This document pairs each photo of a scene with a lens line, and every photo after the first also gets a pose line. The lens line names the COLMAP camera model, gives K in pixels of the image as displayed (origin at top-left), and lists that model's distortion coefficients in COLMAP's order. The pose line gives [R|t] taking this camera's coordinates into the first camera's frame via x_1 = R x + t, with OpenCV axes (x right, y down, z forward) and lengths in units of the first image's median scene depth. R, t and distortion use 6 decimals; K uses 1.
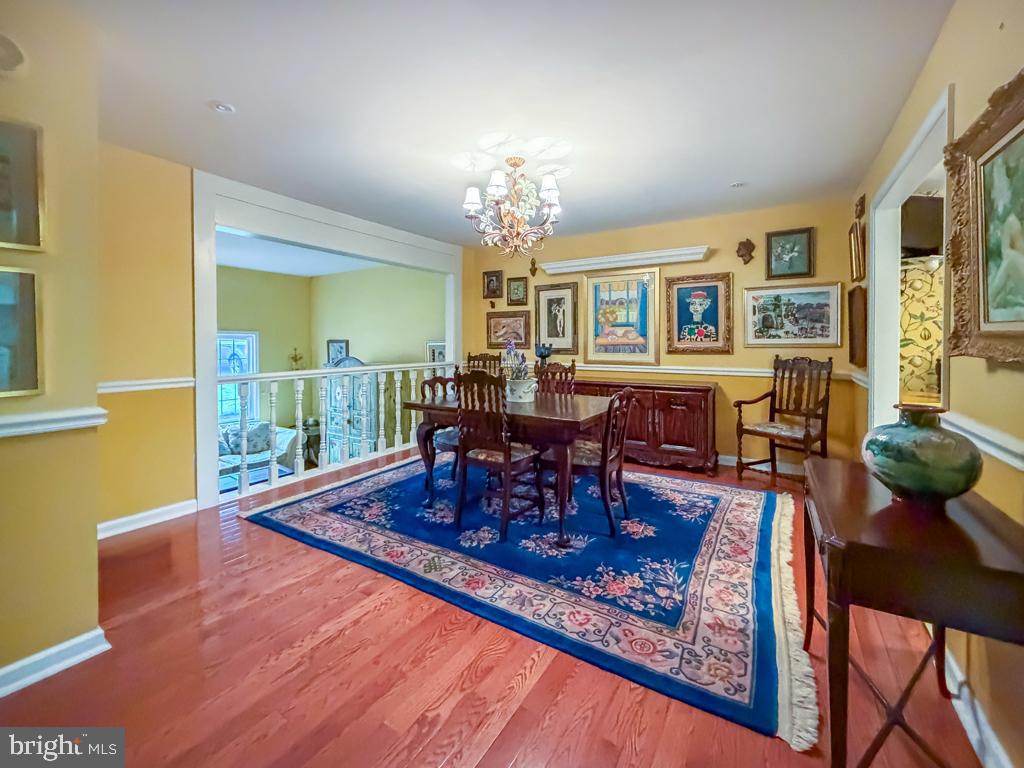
lens RADIAL K [[424.2, 0, 513.8], [0, 424.2, 344.6], [0, 0, 1]] dist [-0.001378, -0.000159]
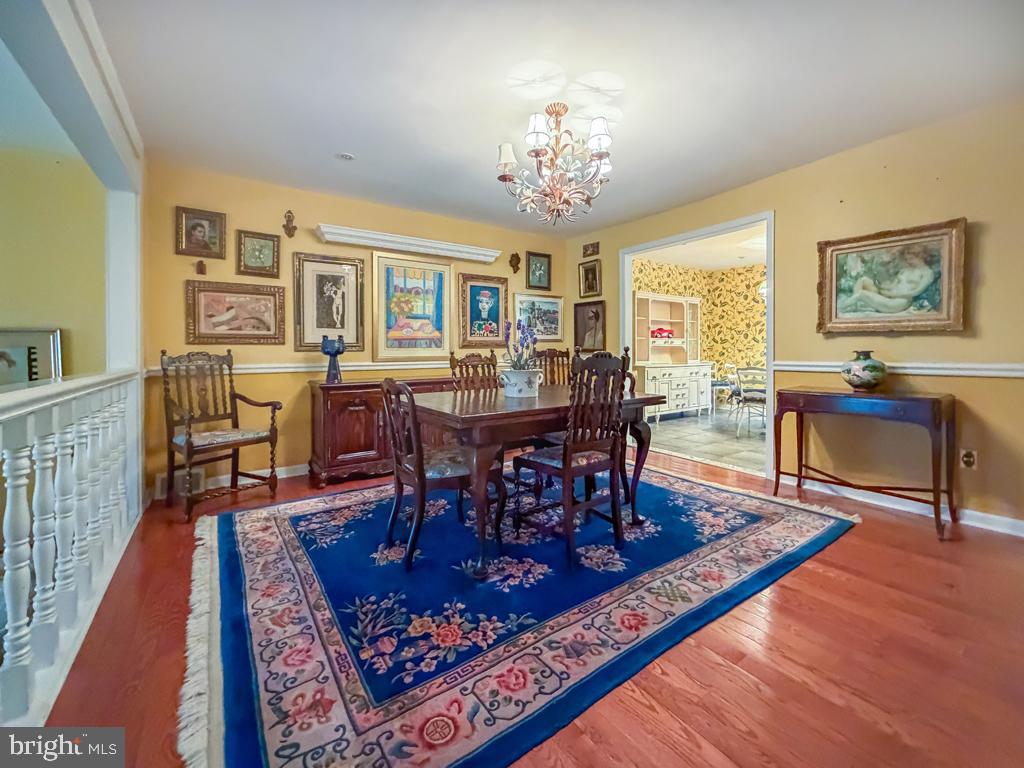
lens RADIAL K [[424.5, 0, 510.8], [0, 424.5, 353.8], [0, 0, 1]] dist [0.000283, 0.000041]
pose [[0.395524, -0.009416, 0.918407, -0.740031], [0.012279, 0.999912, 0.004963, 0.044409], [-0.918374, 0.009314, 0.395605, 0.685199]]
